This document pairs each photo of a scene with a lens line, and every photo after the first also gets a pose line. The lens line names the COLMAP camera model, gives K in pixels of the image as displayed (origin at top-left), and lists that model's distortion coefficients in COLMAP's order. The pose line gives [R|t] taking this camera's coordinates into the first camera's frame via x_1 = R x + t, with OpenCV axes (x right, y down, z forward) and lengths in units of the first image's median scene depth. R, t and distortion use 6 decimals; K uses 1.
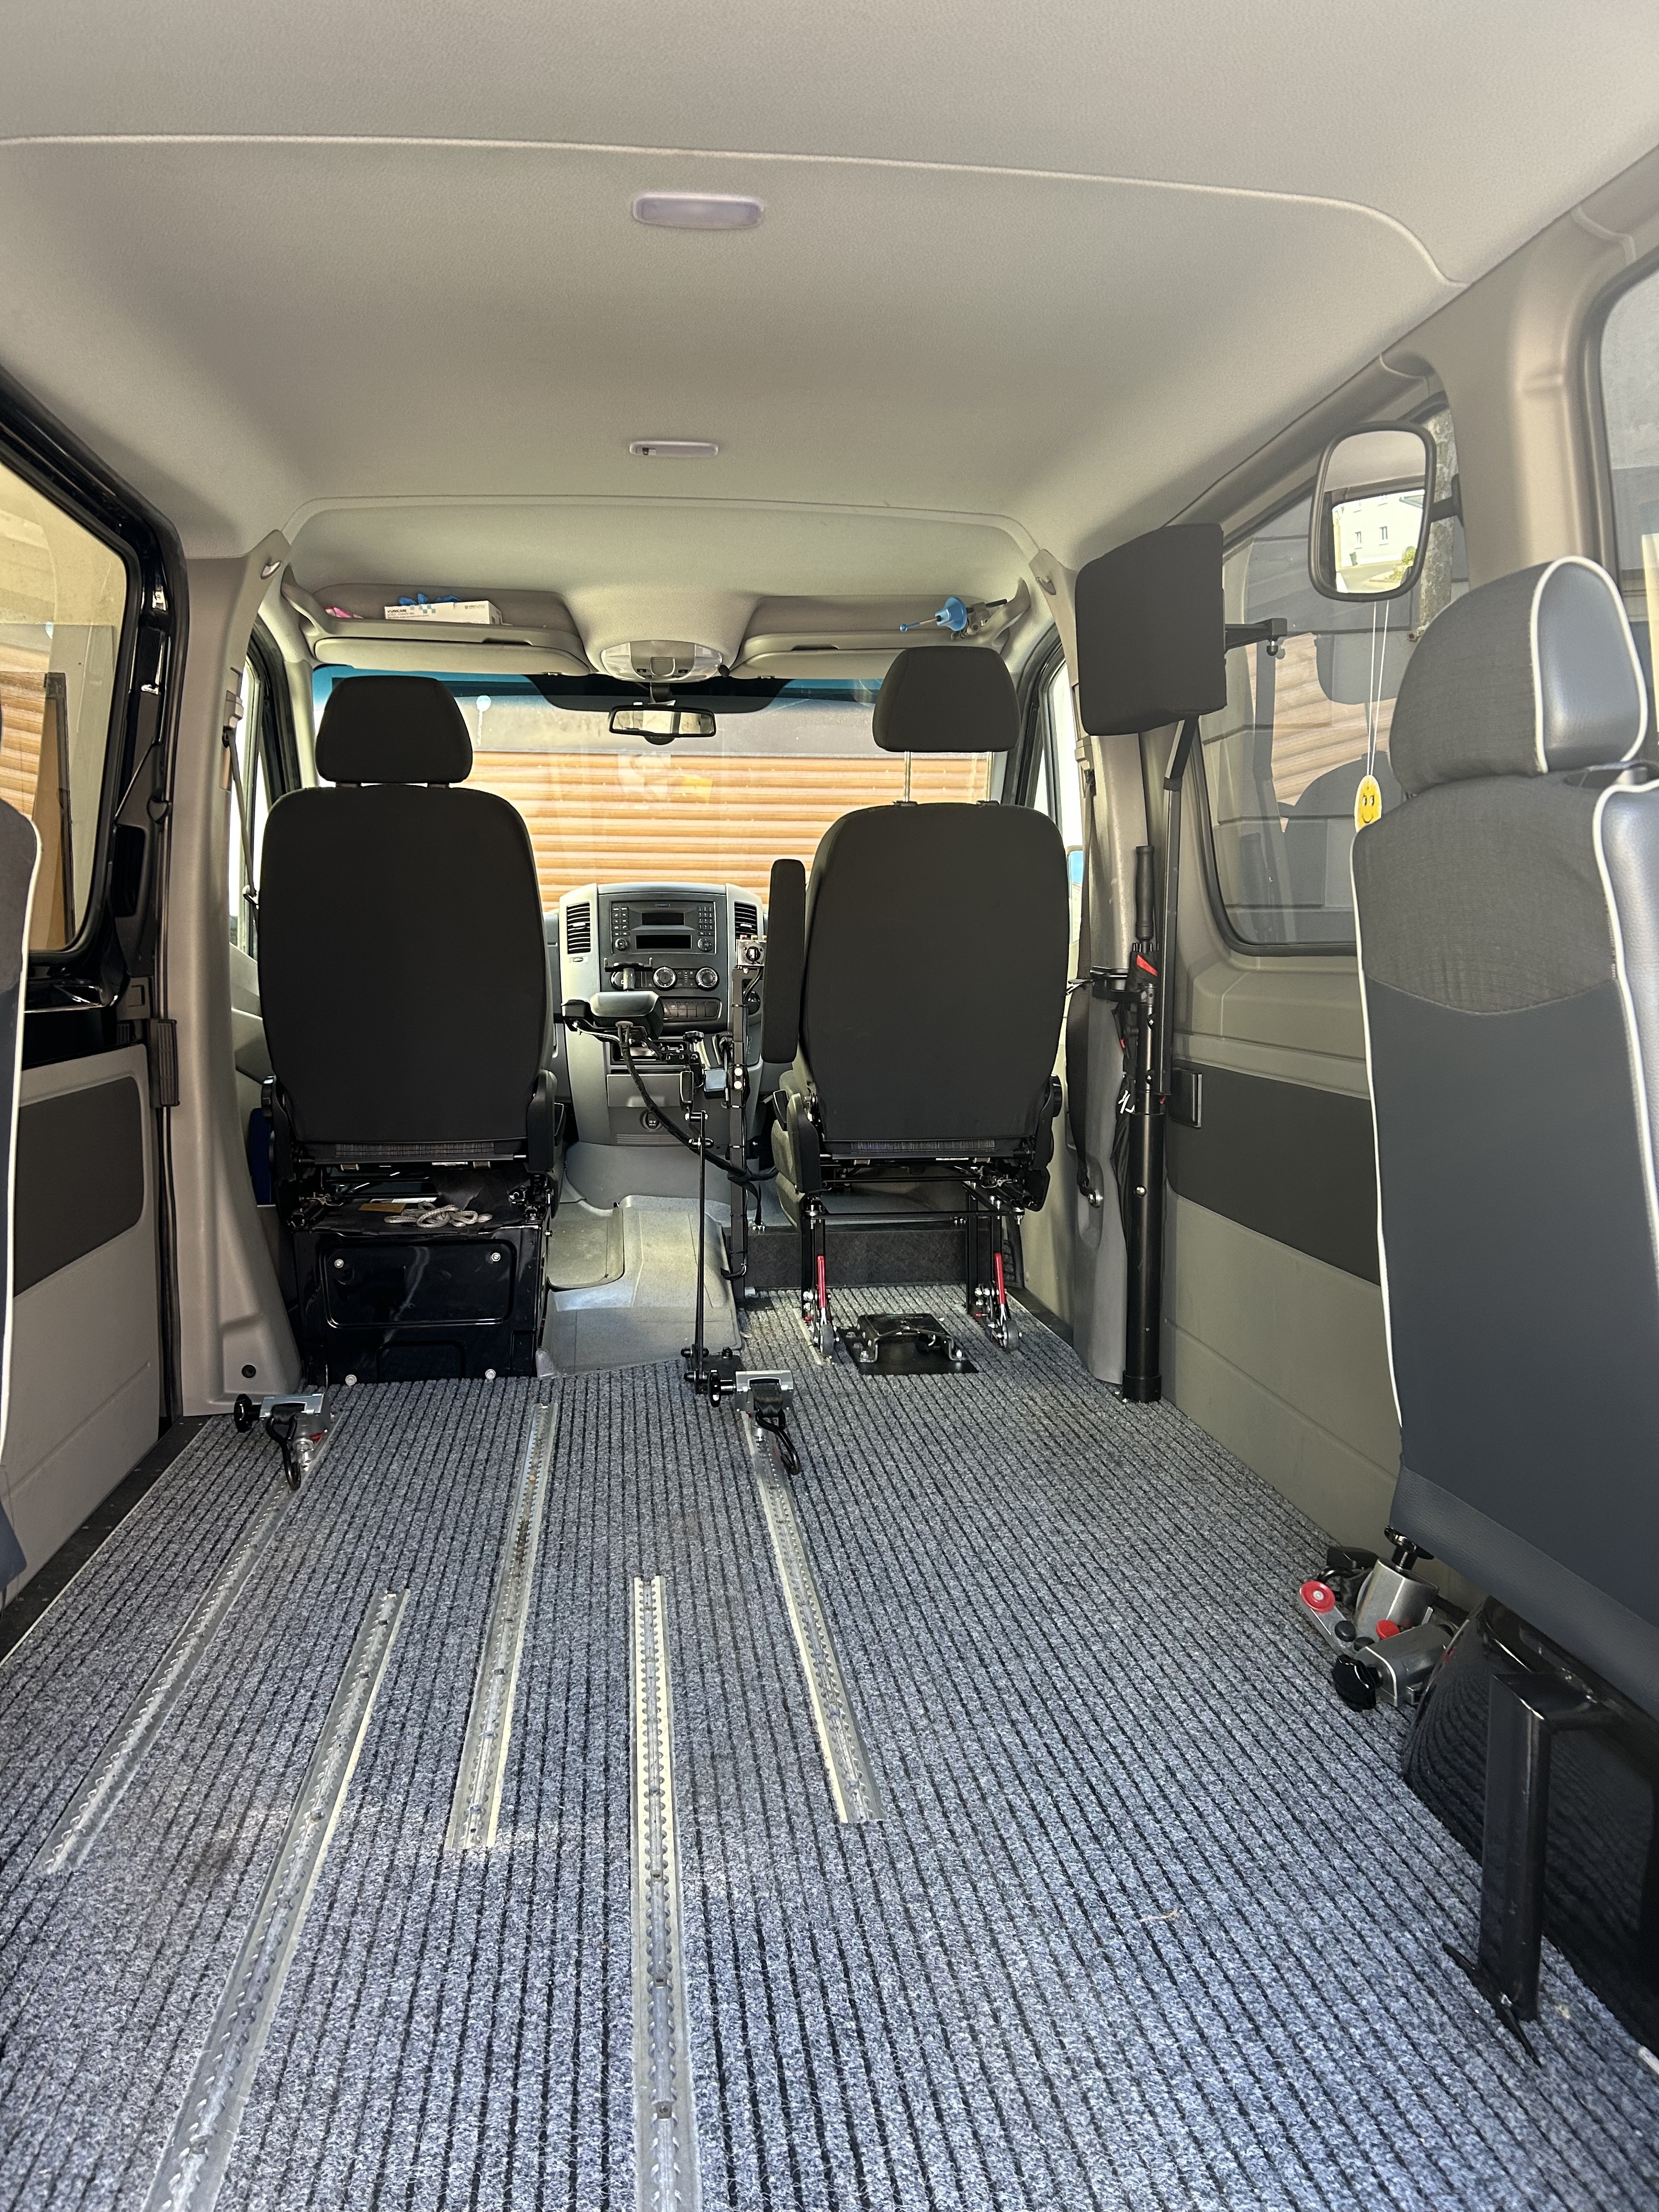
lens RADIAL K [[1714.4, 0, 829.5], [0, 1714.4, 1106.0], [0, 0, 1]] dist [0.208721, -0.424582]
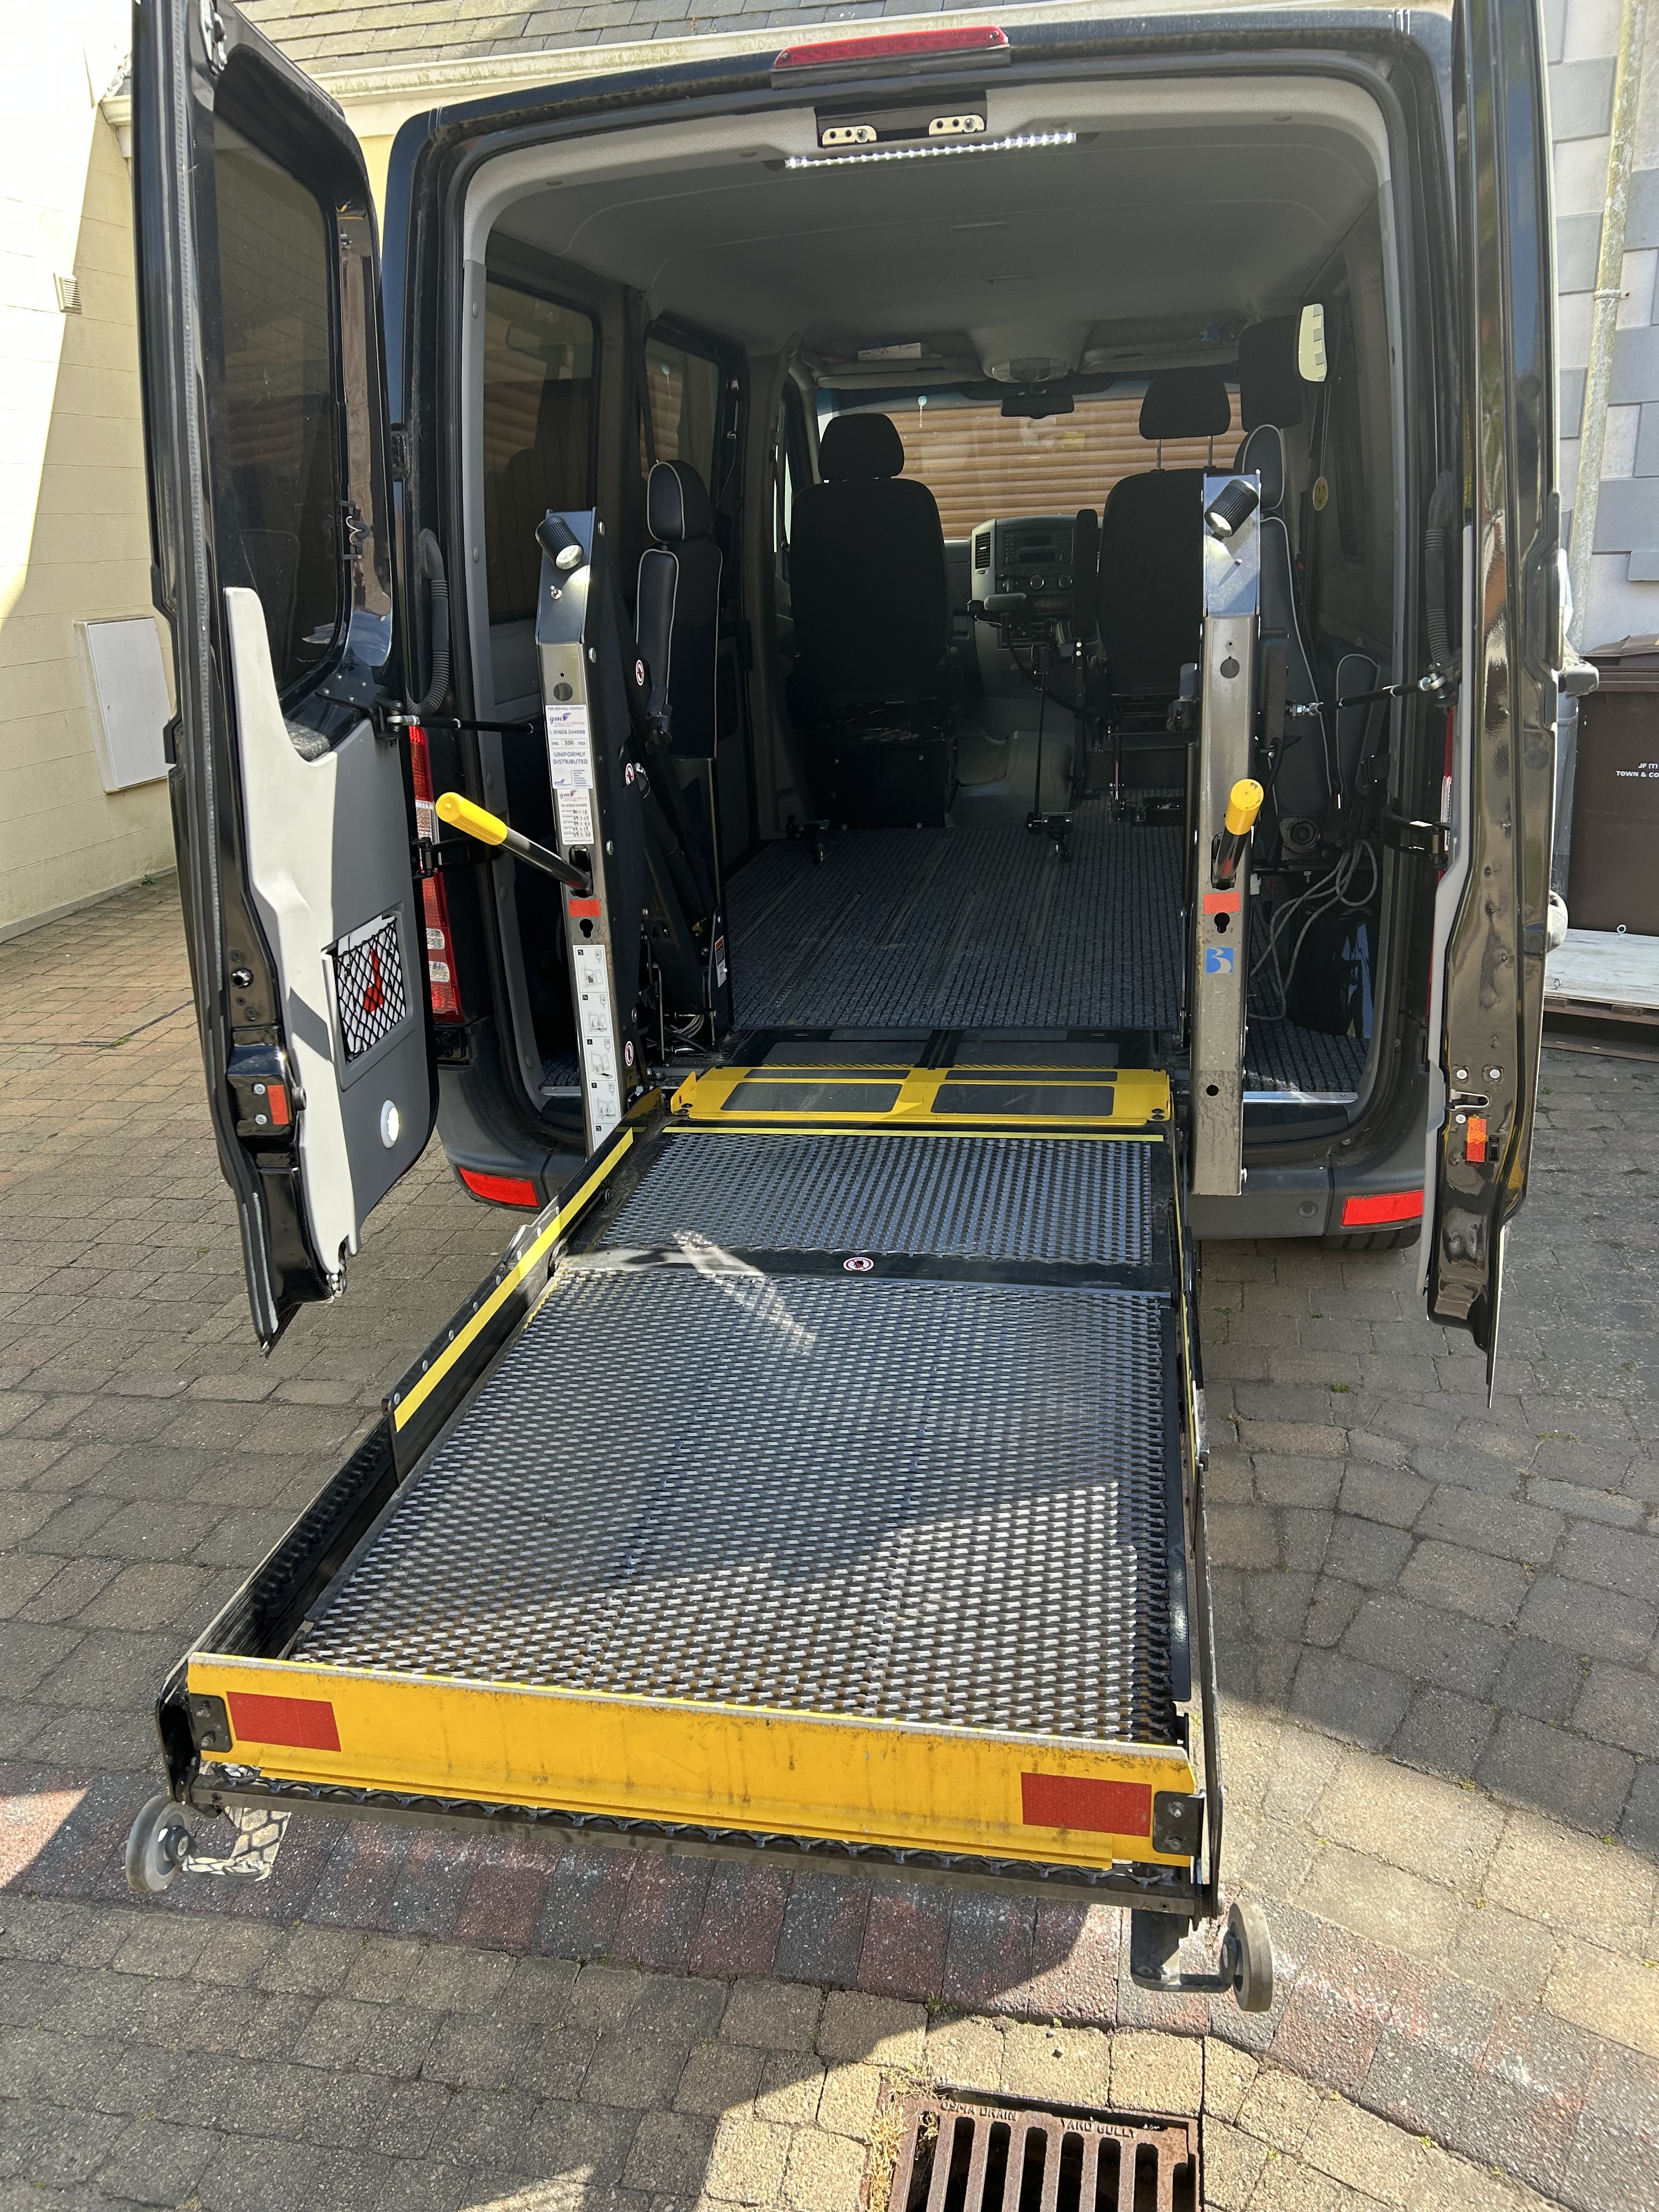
lens RADIAL K [[1723.0, 0, 829.5], [0, 1723.0, 1106.0], [0, 0, 1]] dist [0.000588, -0.001559]
pose [[0.958885, 0.043572, -0.280430, 0.191822], [0.022060, 0.973710, 0.226722, 0.029136], [0.282936, -0.223586, 0.932714, -0.628500]]
